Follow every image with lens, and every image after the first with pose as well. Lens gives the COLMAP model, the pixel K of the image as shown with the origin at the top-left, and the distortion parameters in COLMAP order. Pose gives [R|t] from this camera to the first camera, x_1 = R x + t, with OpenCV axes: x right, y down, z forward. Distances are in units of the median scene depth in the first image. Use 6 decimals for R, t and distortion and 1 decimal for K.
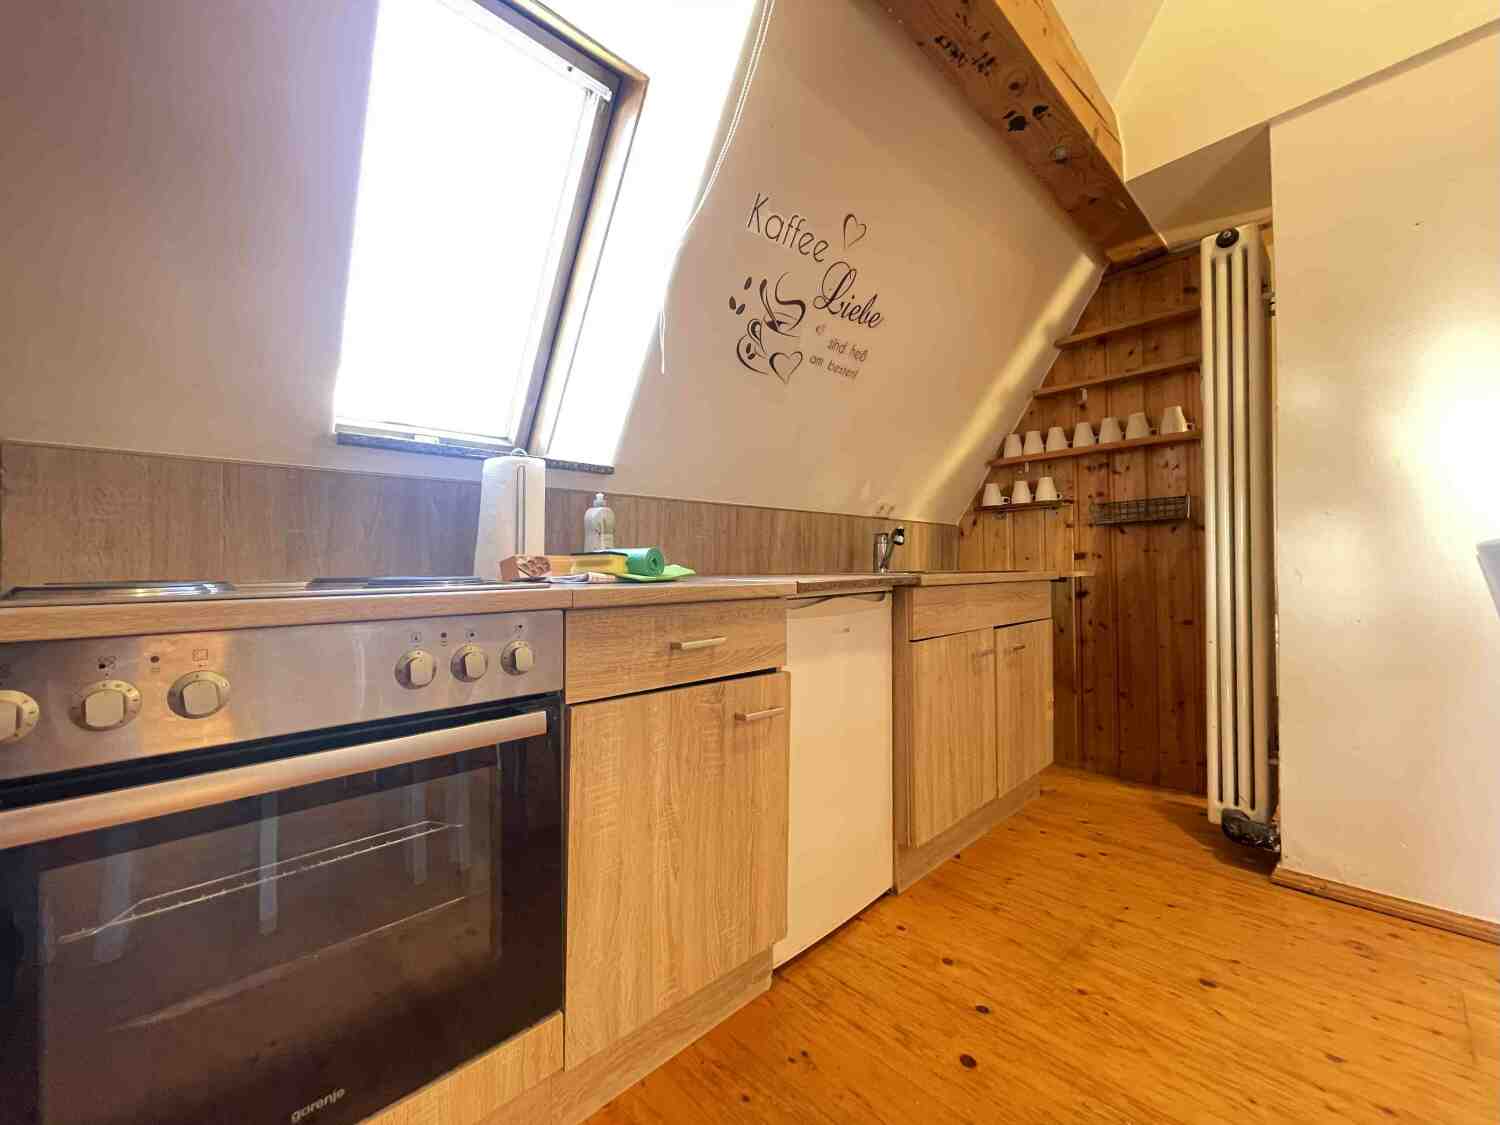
lens RADIAL K [[605.1, 0, 743.1], [0, 605.1, 557.0], [0, 0, 1]] dist [-0.001570, -0.000611]
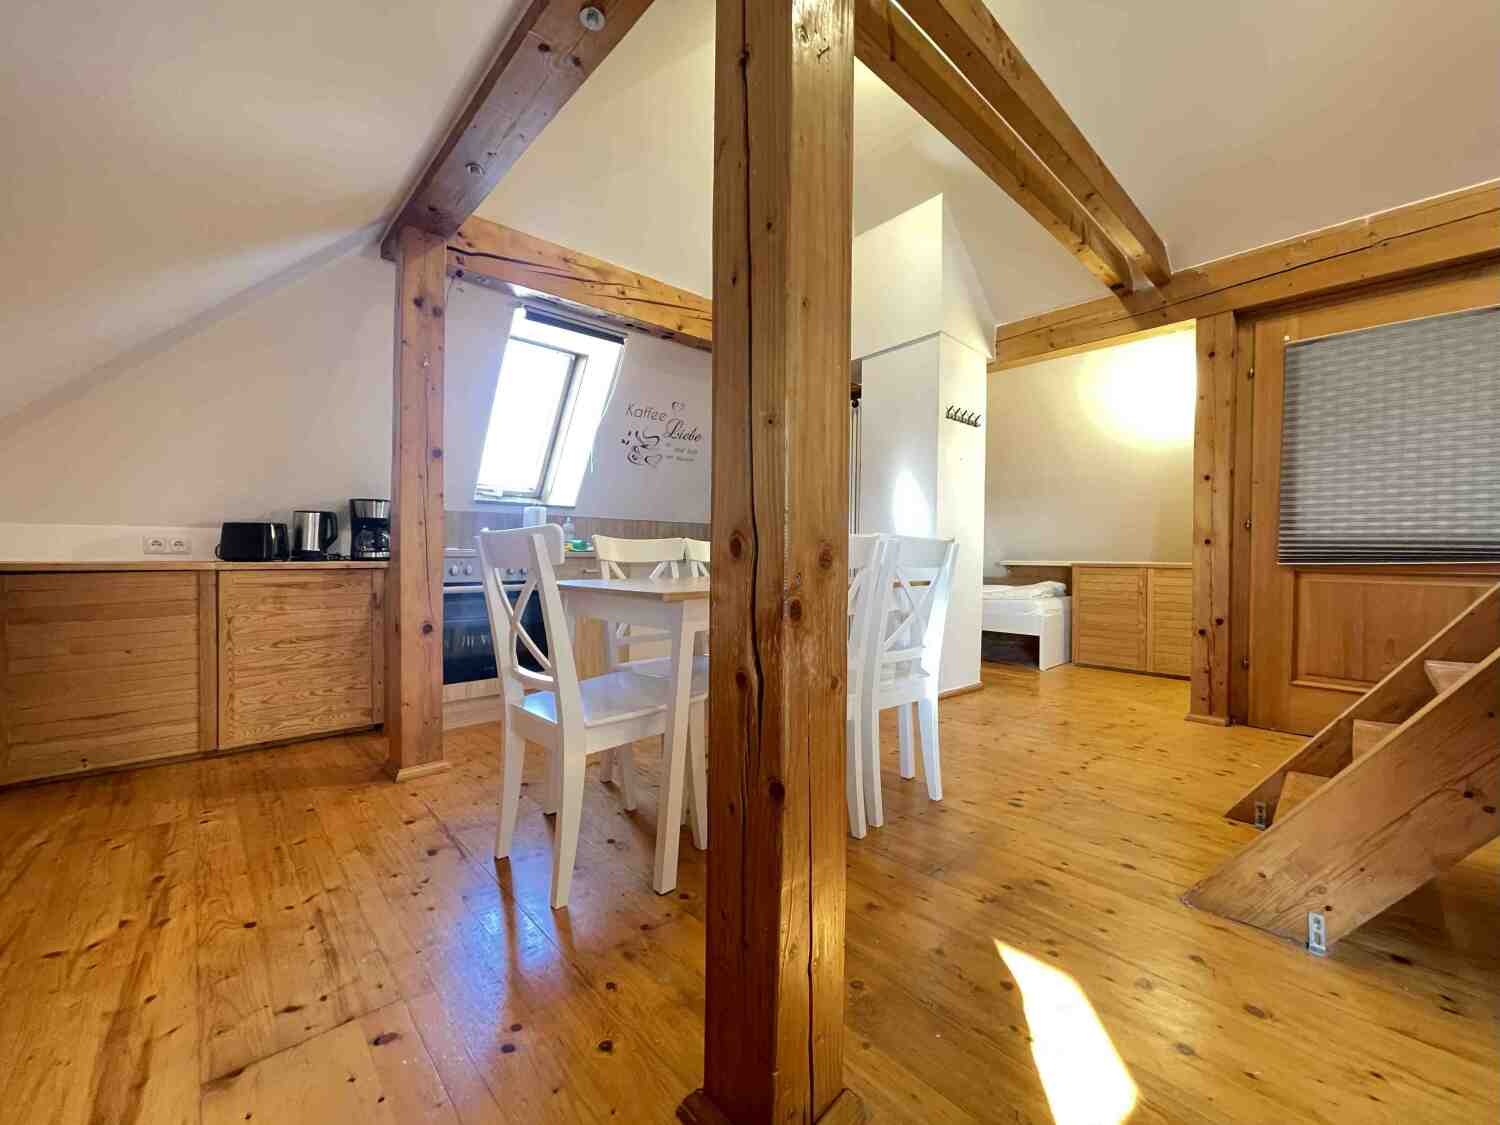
lens RADIAL K [[605.1, 0, 750.7], [0, 605.1, 561.5], [0, 0, 1]] dist [-0.001570, -0.000611]
pose [[0.999711, 0.017365, -0.016616, 0.519331], [-0.016947, 0.999546, 0.024926, 0.001668], [0.017041, -0.024637, 0.999551, -1.386692]]
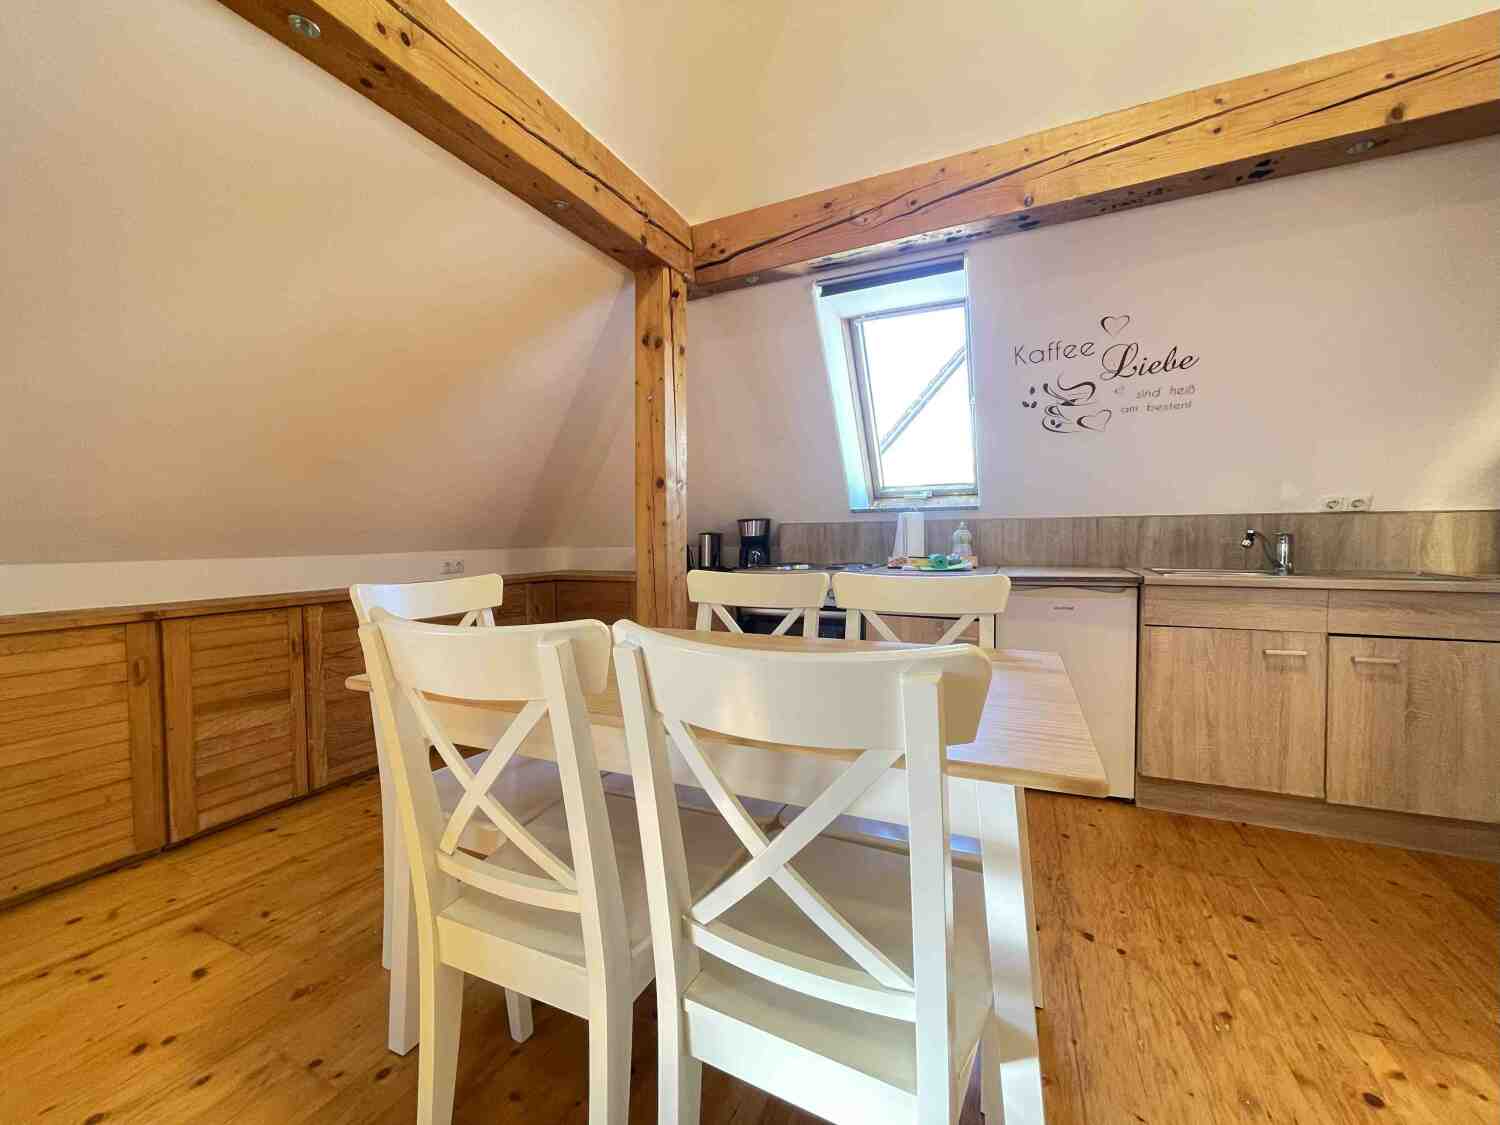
lens RADIAL K [[605.1, 0, 737.7], [0, 605.1, 560.4], [0, 0, 1]] dist [-0.001570, -0.000611]
pose [[0.349921, 0.042632, -0.935809, 1.194054], [0.019053, 0.998433, 0.052609, -0.090478], [0.936585, -0.036240, 0.348560, -0.306469]]
